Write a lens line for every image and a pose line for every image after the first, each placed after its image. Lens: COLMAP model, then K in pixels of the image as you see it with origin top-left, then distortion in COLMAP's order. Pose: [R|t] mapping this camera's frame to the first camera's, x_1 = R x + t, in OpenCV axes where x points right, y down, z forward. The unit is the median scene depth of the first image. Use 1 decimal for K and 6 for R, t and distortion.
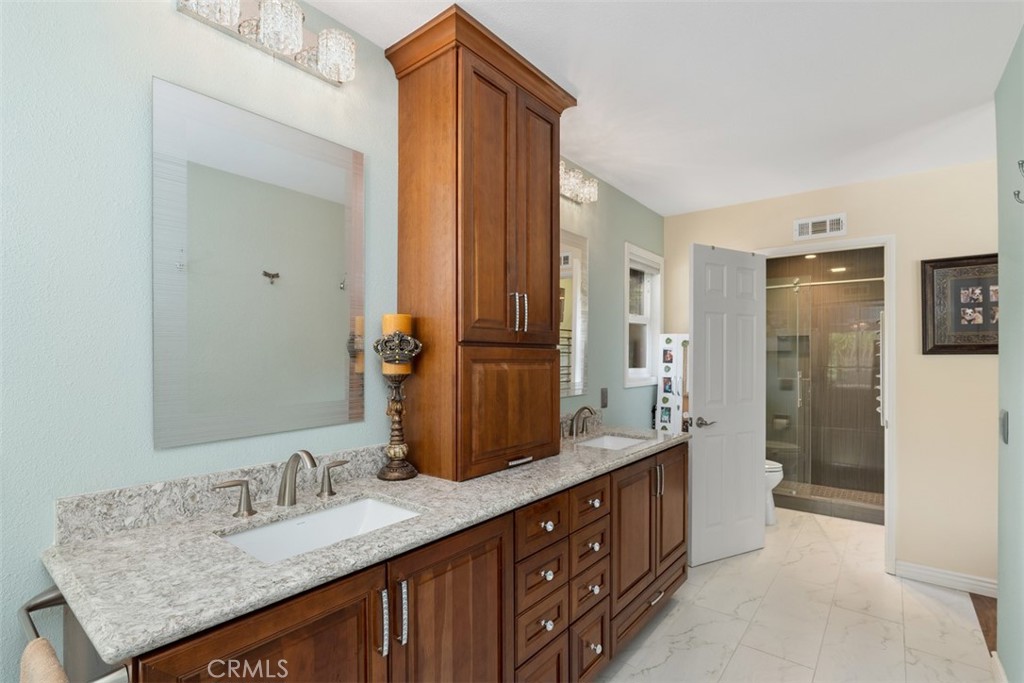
lens RADIAL K [[477.9, 0, 513.5], [0, 477.9, 345.2], [0, 0, 1]] dist [-0.018188, -0.000605]
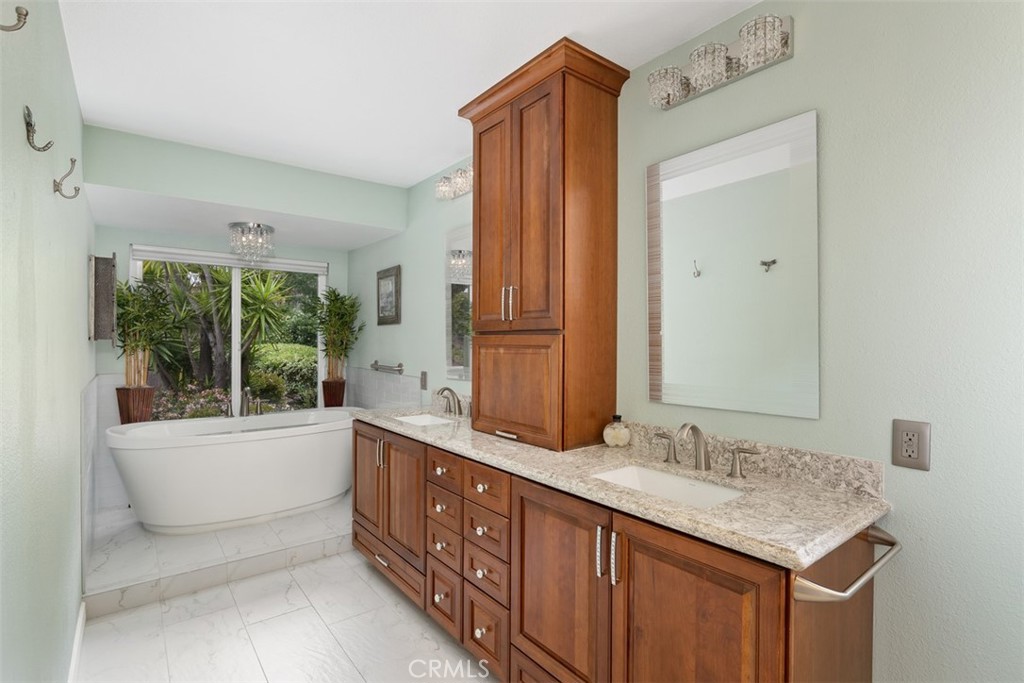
lens RADIAL K [[491.8, 0, 513.2], [0, 491.8, 335.3], [0, 0, 1]] dist [-0.002192, -0.000339]
pose [[-0.226817, -0.012100, -0.973862, 1.137876], [0.019458, 0.999667, -0.016953, 0.025028], [0.973743, -0.022795, -0.226506, 1.265093]]
